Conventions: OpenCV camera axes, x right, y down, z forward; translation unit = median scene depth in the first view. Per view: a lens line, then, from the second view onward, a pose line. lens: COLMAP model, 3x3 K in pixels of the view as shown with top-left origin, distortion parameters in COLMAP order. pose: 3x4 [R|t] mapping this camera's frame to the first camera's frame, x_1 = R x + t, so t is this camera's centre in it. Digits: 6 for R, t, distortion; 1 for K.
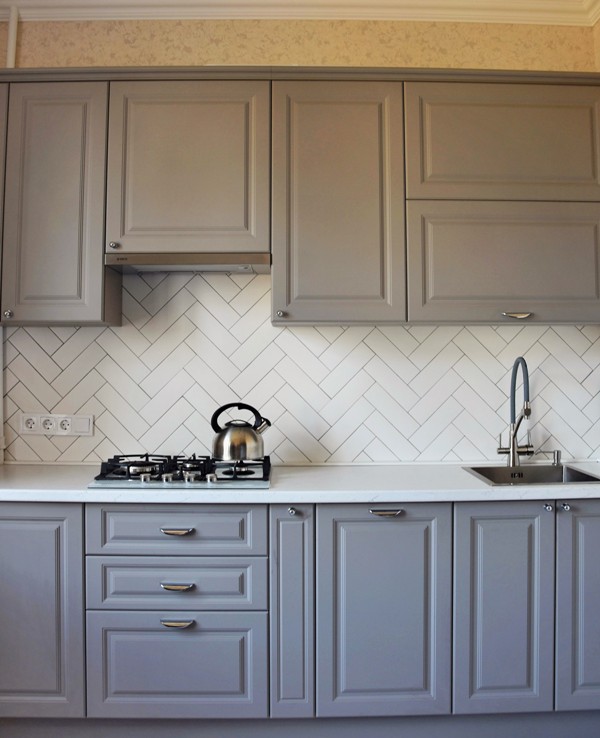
lens RADIAL K [[771.7, 0, 297.6], [0, 771.7, 323.1], [0, 0, 1]] dist [-0.163143, 0.124361]
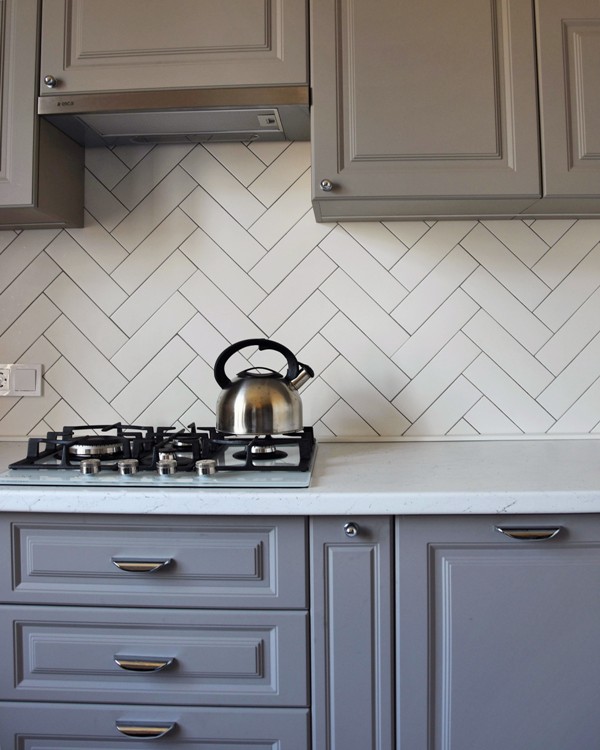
lens RADIAL K [[752.5, 0, 303.9], [0, 752.5, 310.8], [0, 0, 1]] dist [-0.160036, 0.135329]
pose [[0.997950, -0.011796, -0.062905, -0.005193], [0.013193, 0.999674, 0.021841, 0.070101], [0.062627, -0.022626, 0.997780, 0.422012]]
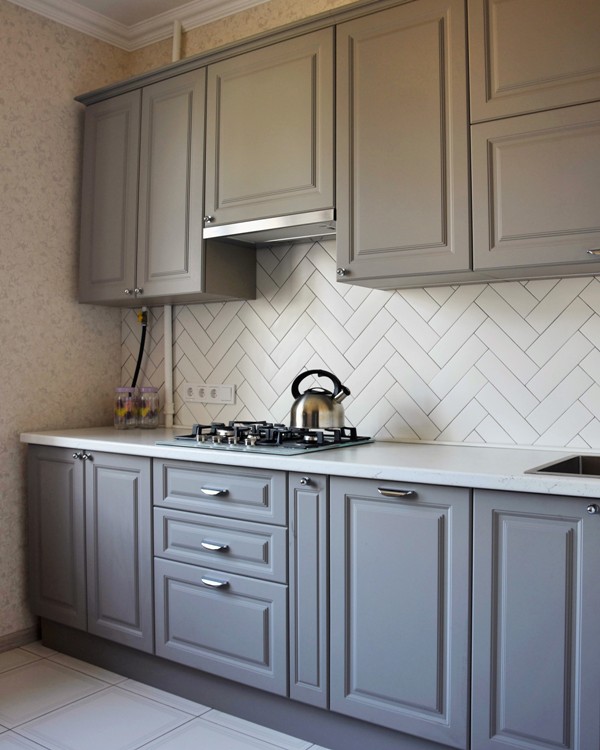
lens RADIAL K [[741.6, 0, 320.1], [0, 741.6, 357.3], [0, 0, 1]] dist [-0.165453, 0.141255]
pose [[0.811978, -0.009462, -0.583612, 0.468266], [0.029854, 0.999233, 0.025336, 0.065913], [0.582925, -0.037995, 0.811637, 0.258938]]
